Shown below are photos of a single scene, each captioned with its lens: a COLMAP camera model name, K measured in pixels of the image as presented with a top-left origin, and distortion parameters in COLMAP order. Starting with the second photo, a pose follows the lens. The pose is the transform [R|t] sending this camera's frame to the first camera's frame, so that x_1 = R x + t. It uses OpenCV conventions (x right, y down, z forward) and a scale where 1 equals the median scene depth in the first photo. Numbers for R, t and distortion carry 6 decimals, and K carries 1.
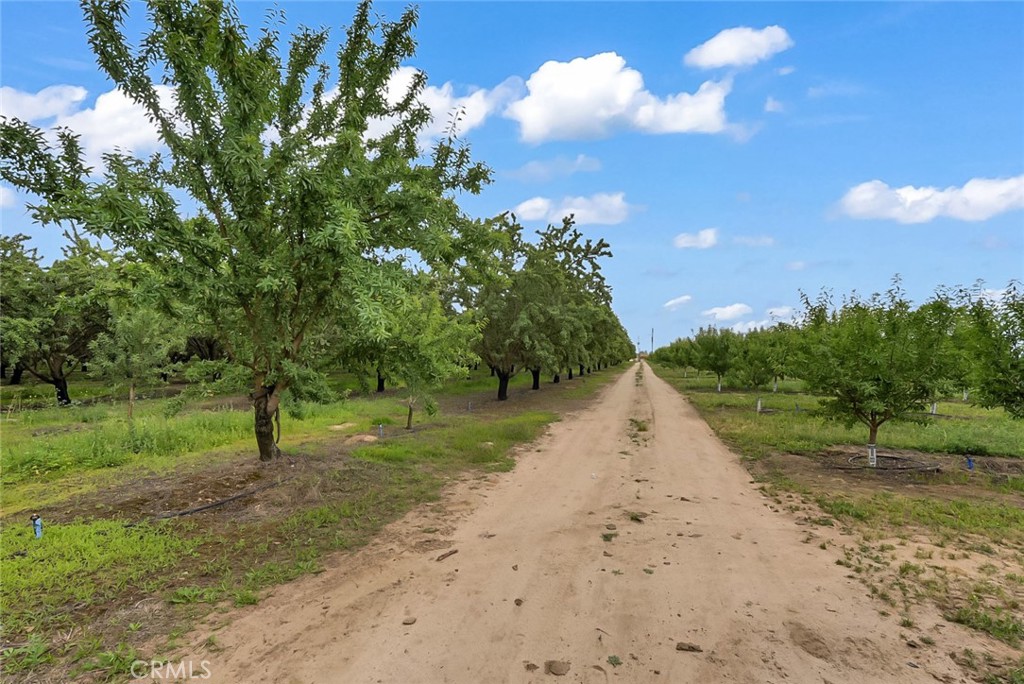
lens RADIAL K [[457.2, 0, 509.2], [0, 457.2, 344.1], [0, 0, 1]] dist [-0.002001, 0.001579]
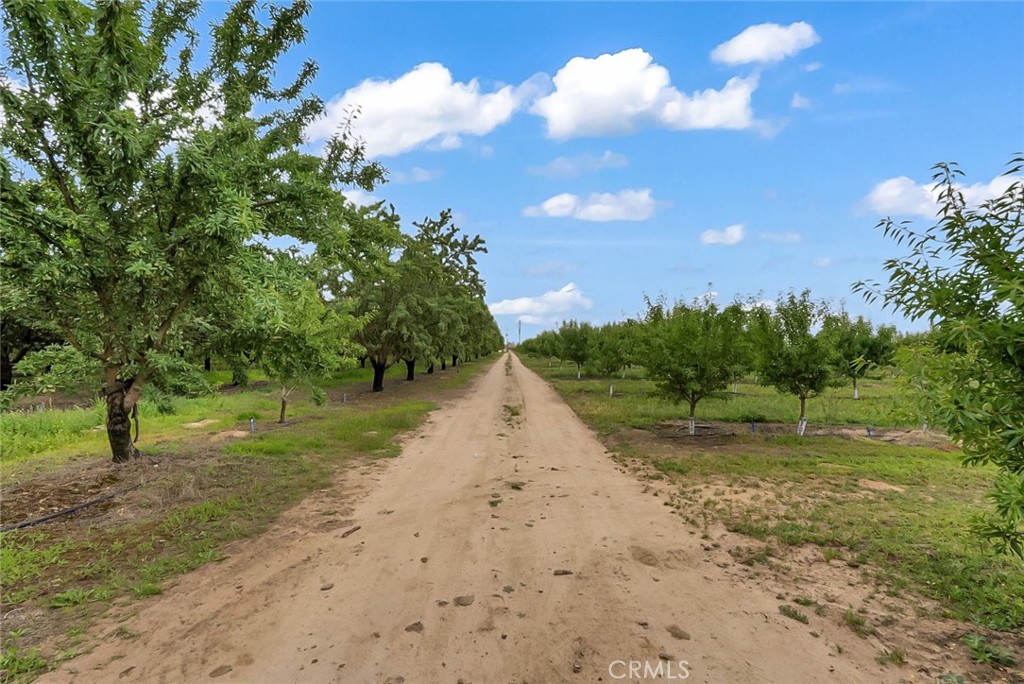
lens RADIAL K [[457.2, 0, 512.2], [0, 457.2, 342.0], [0, 0, 1]] dist [-0.002001, 0.001579]
pose [[0.959017, 0.004996, 0.283305, -0.054417], [-0.009329, 0.999859, 0.013948, -0.002406], [-0.283196, -0.016020, 0.958928, -0.090459]]
